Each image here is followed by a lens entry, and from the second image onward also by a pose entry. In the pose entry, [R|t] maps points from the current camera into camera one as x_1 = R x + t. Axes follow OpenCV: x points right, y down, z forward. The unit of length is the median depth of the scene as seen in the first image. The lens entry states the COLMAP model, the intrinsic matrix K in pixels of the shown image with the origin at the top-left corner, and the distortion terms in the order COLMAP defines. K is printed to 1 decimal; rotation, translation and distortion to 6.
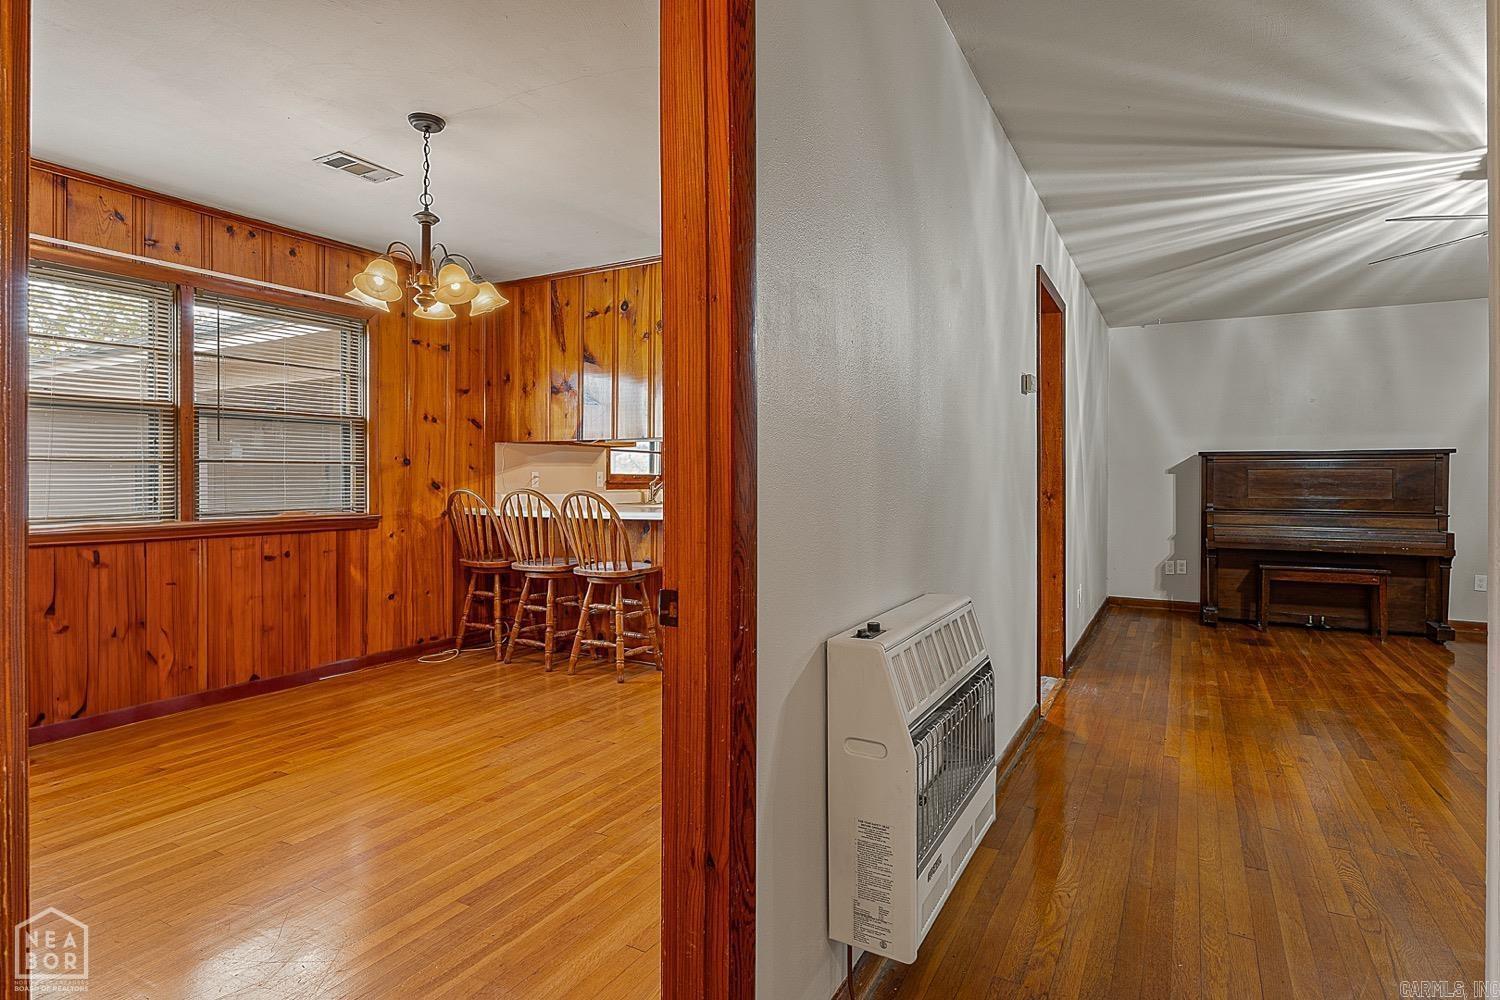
lens RADIAL K [[805.0, 0, 770.4], [0, 805.0, 486.9], [0, 0, 1]] dist [-0.004255, 0.000301]
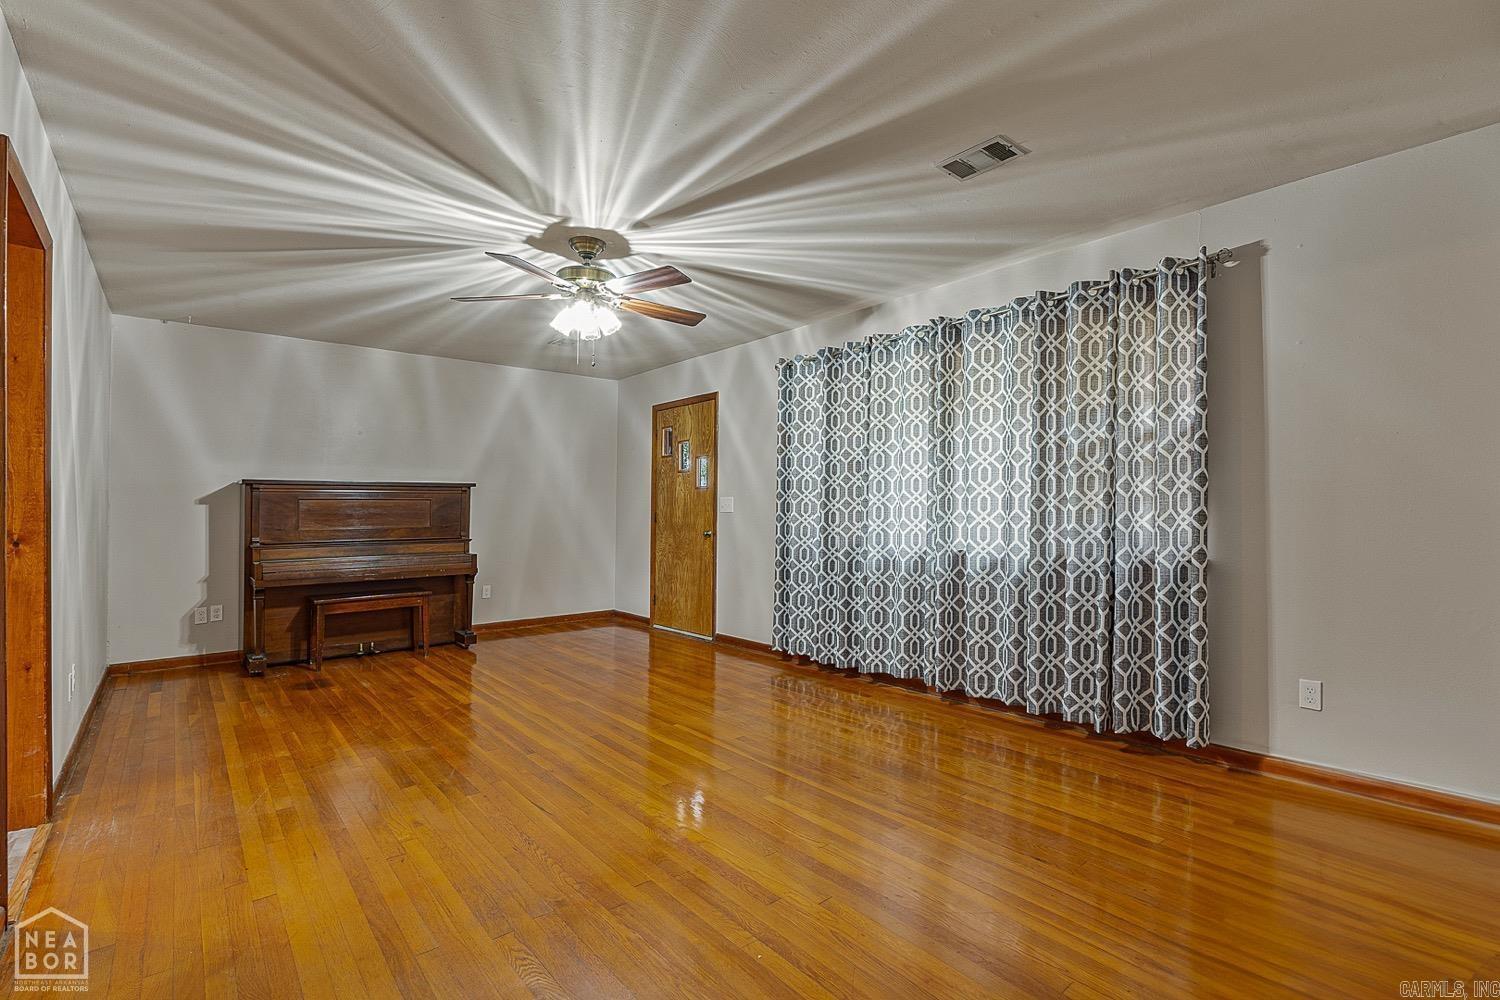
lens RADIAL K [[679.2, 0, 758.6], [0, 679.2, 501.6], [0, 0, 1]] dist [-0.013240, 0.000585]
pose [[0.366868, 0.003624, 0.930266, 0.060697], [0.015809, 0.999824, -0.010130, -0.003136], [-0.930139, 0.018423, 0.366746, 0.218252]]
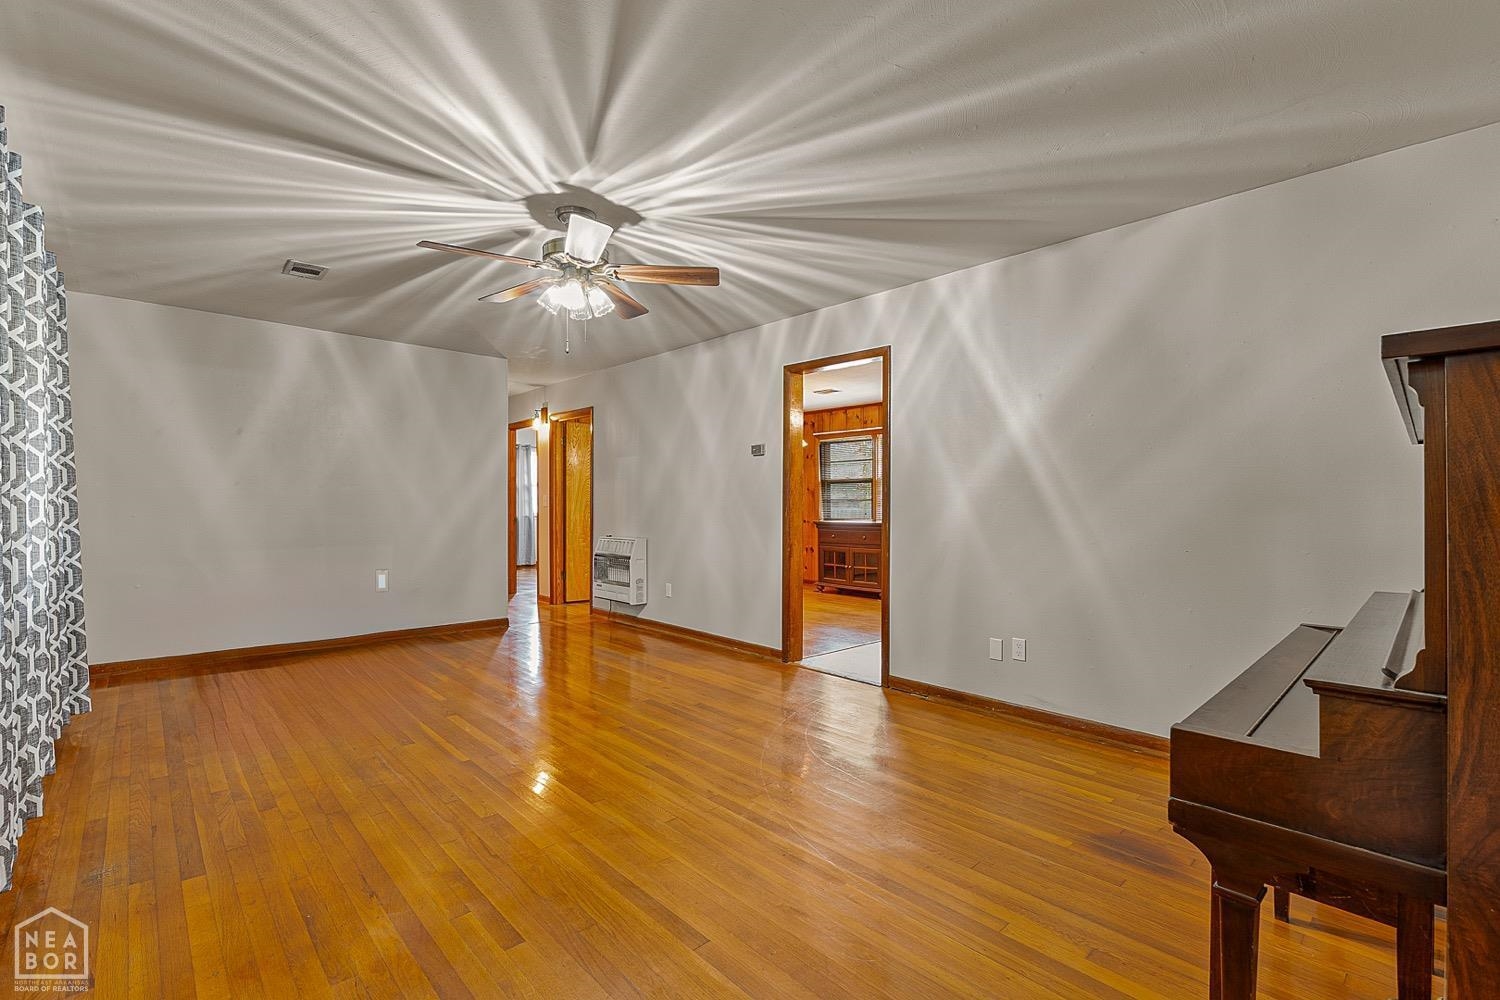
lens RADIAL K [[636.3, 0, 745.2], [0, 636.3, 506.5], [0, 0, 1]] dist [0.004245, -0.000907]
pose [[-0.319025, -0.014695, -0.947633, 0.987490], [-0.021092, 0.999742, -0.008402, -0.001776], [0.947512, 0.017307, -0.319252, 0.862427]]
